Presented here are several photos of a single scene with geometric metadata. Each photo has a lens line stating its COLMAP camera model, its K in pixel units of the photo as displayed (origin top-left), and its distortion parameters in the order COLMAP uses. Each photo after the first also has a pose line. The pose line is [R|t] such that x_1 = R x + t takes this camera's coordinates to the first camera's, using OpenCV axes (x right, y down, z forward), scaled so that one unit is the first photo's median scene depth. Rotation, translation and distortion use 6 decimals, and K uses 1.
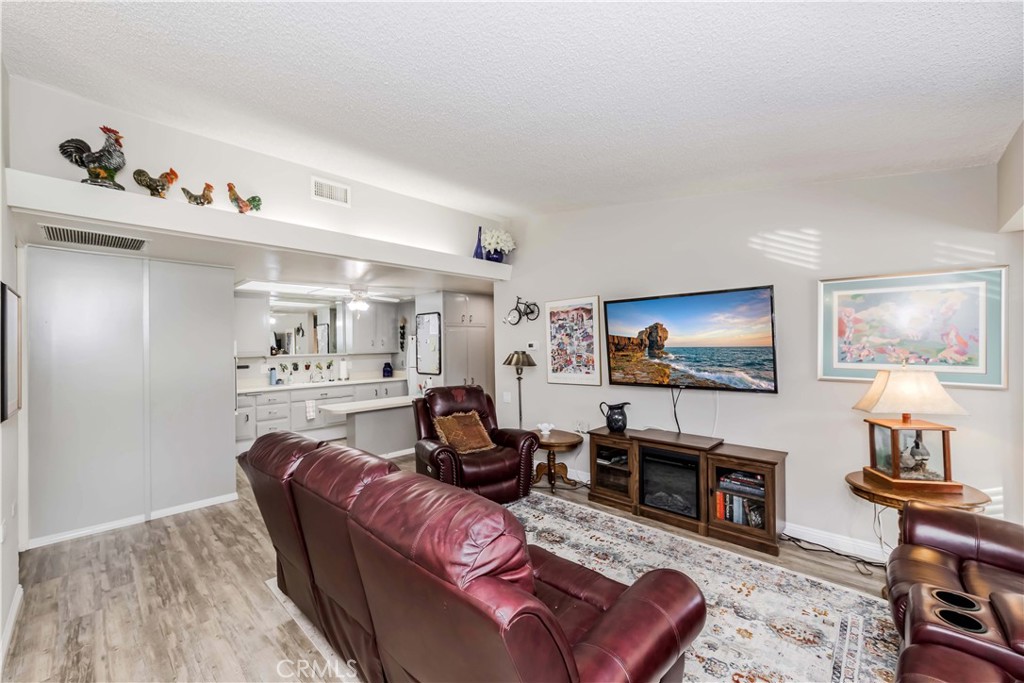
lens RADIAL K [[408.2, 0, 510.8], [0, 408.2, 336.7], [0, 0, 1]] dist [-0.008648, -0.000806]
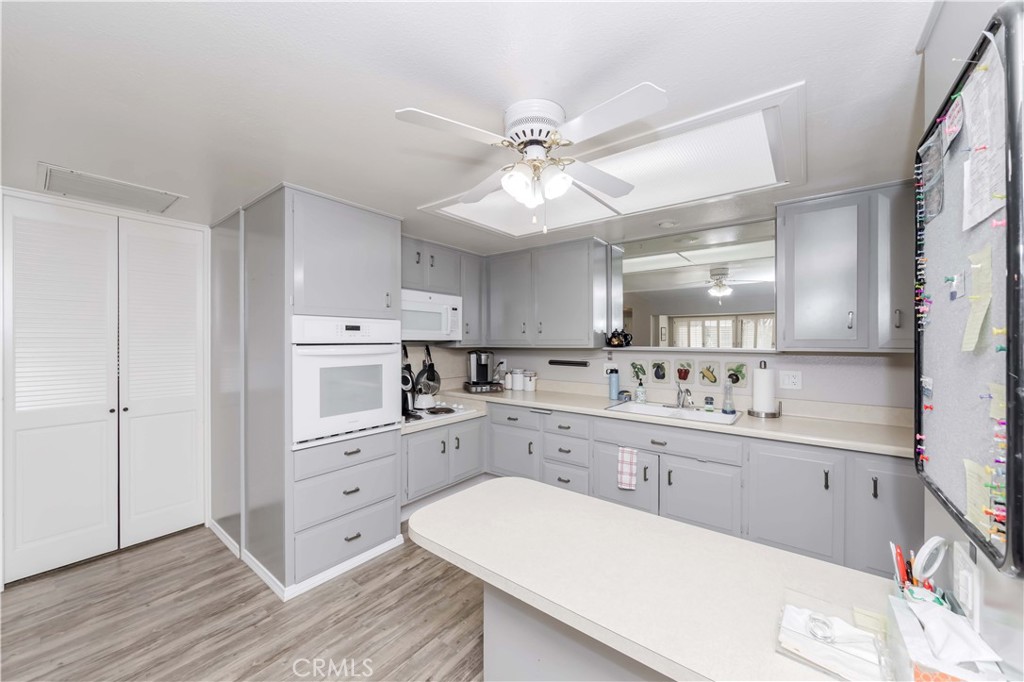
lens RADIAL K [[374.9, 0, 516.8], [0, 374.9, 340.8], [0, 0, 1]] dist [0.000658, 0.000062]
pose [[0.114480, 0.018150, -0.993260, -0.144139], [0.016556, 0.999659, 0.020175, 0.040222], [0.993288, -0.018754, 0.114140, 1.323651]]
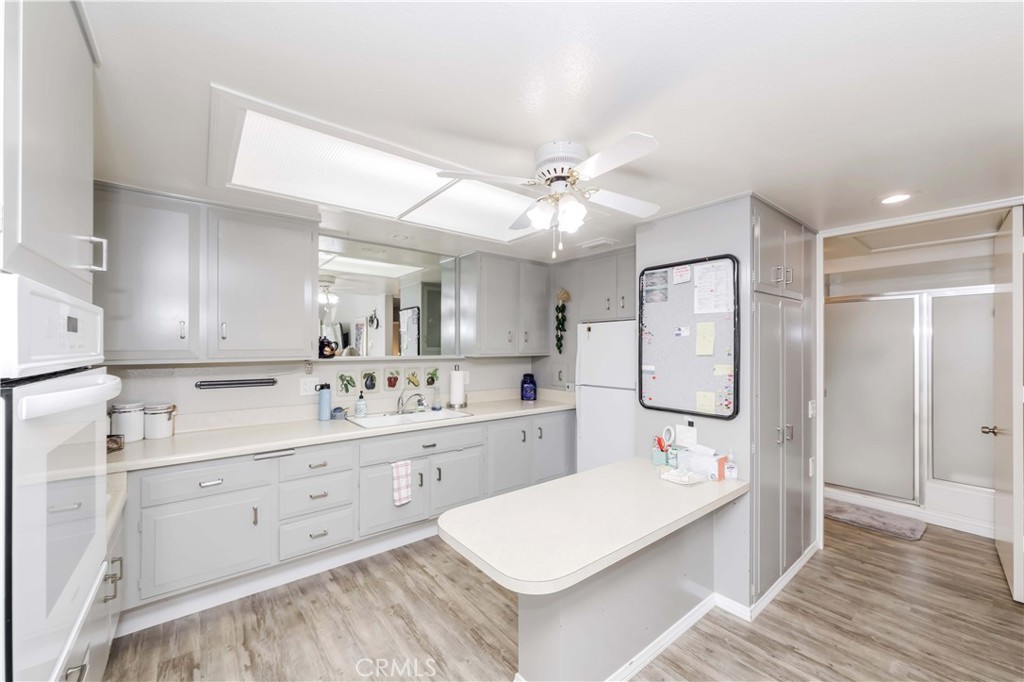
lens RADIAL K [[396.7, 0, 510.6], [0, 396.7, 344.9], [0, 0, 1]] dist [-0.001782, -0.000253]
pose [[0.990810, 0.017458, -0.134127, -0.508901], [-0.014988, 0.999699, 0.019401, 0.030635], [0.134425, -0.017213, 0.990774, 0.940806]]
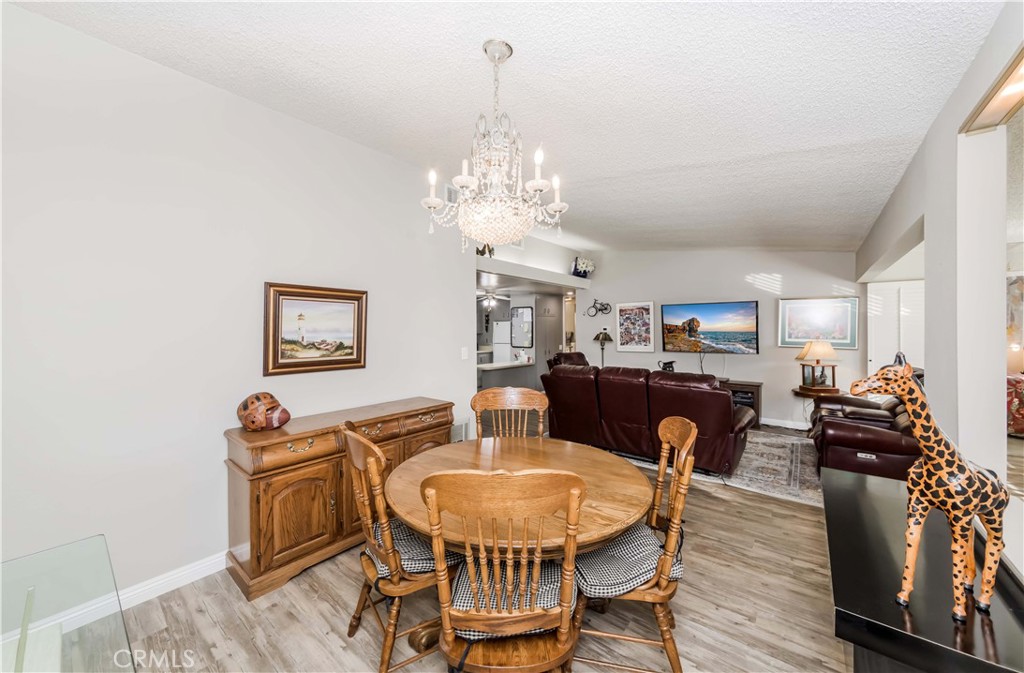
lens RADIAL K [[366.3, 0, 512.6], [0, 366.3, 331.9], [0, 0, 1]] dist [-0.001143, -0.000063]
pose [[0.995886, 0.006690, 0.090362, -0.571316], [-0.009518, 0.999477, 0.030893, -0.012210], [-0.090108, -0.031626, 0.995430, -0.551839]]
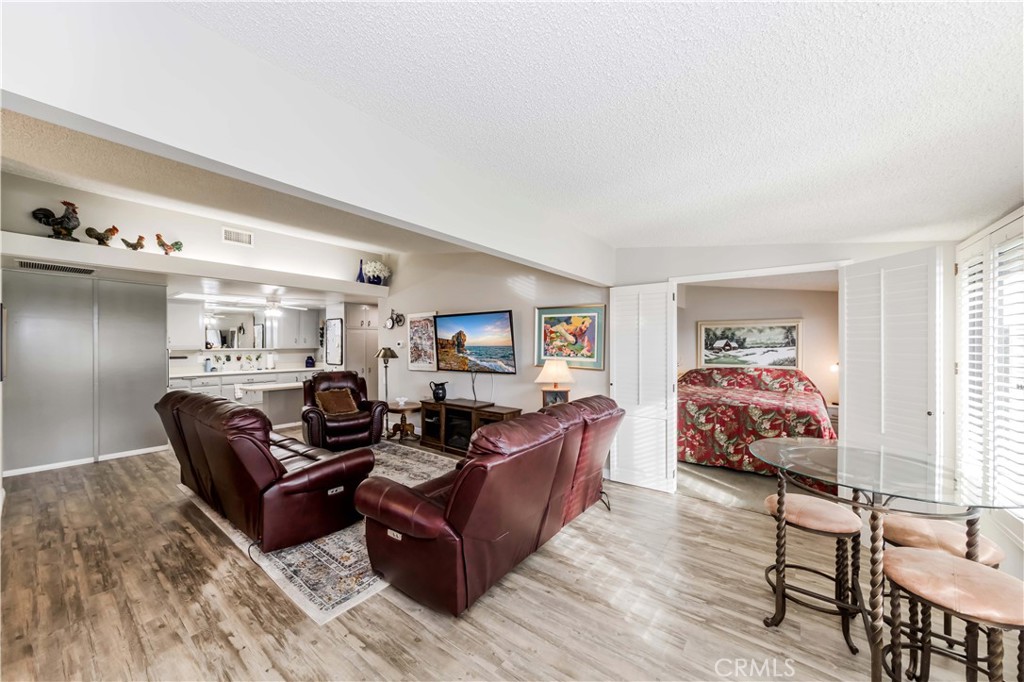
lens RADIAL K [[363.1, 0, 503.3], [0, 363.1, 342.3], [0, 0, 1]] dist [0.000074, 0.000368]
pose [[0.993675, 0.015216, 0.111259, 0.337069], [-0.016860, 0.999762, 0.013851, -0.010041], [-0.111021, -0.015639, 0.993695, -0.376316]]
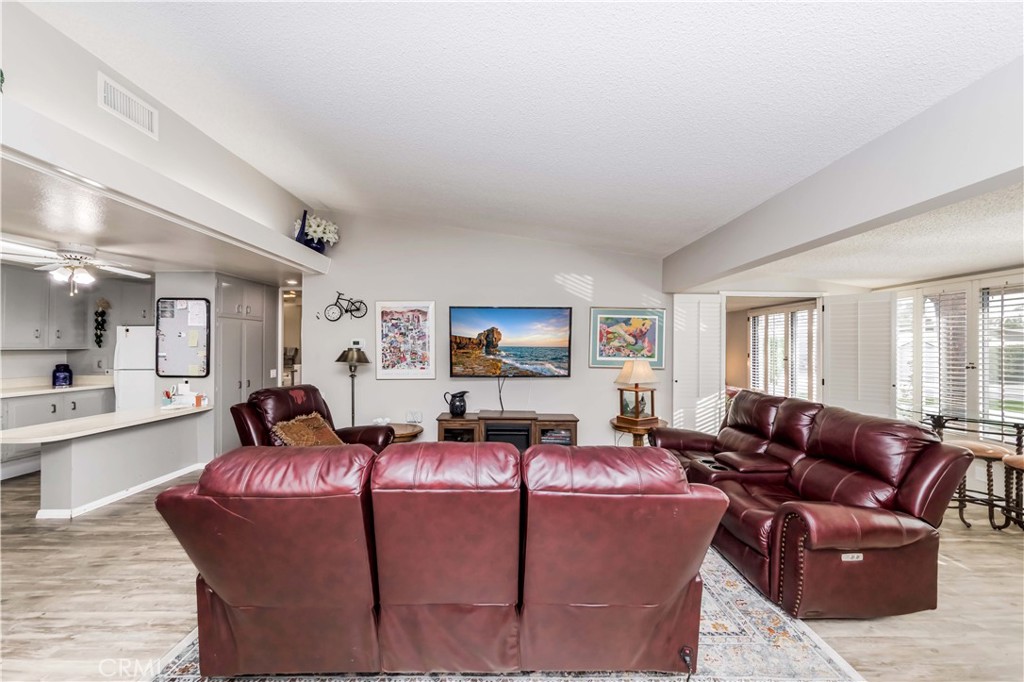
lens RADIAL K [[370.1, 0, 510.6], [0, 370.1, 344.1], [0, 0, 1]] dist [-0.000683, -0.000124]
pose [[0.722676, 0.023984, 0.690771, -0.379206], [-0.031287, 0.999508, -0.001970, 0.018024], [-0.690479, -0.020188, 0.723071, 0.104270]]
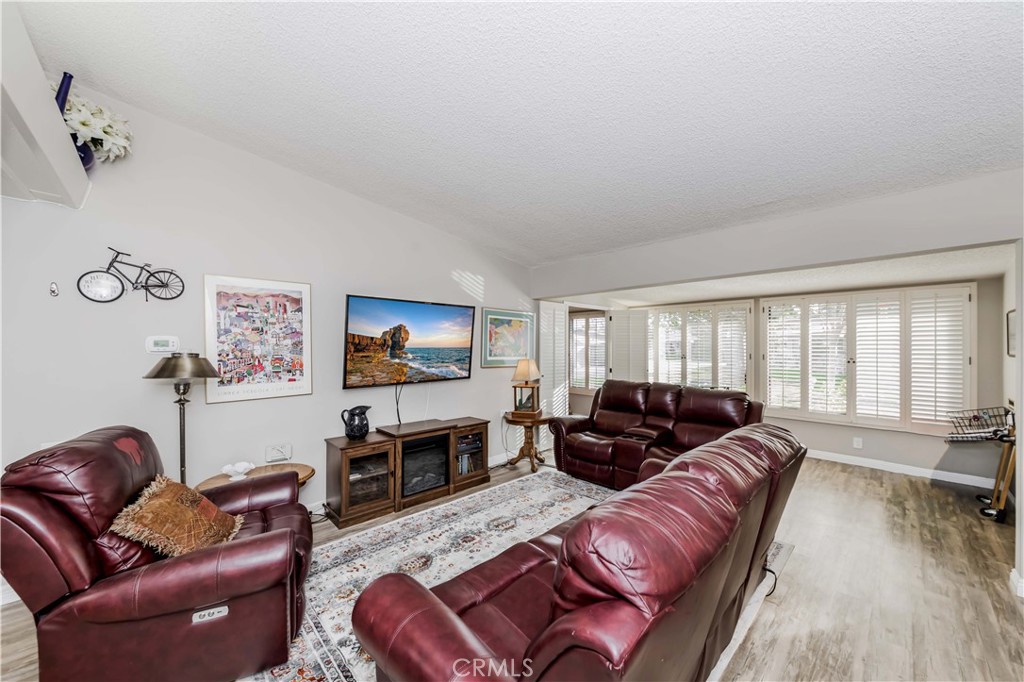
lens RADIAL K [[373.7, 0, 512.0], [0, 373.7, 341.0], [0, 0, 1]] dist [-0.000316, -0.000015]
pose [[0.045972, 0.021873, 0.998703, -0.558907], [-0.027716, 0.999403, -0.020612, 0.019043], [-0.998558, -0.026733, 0.046551, 0.609108]]
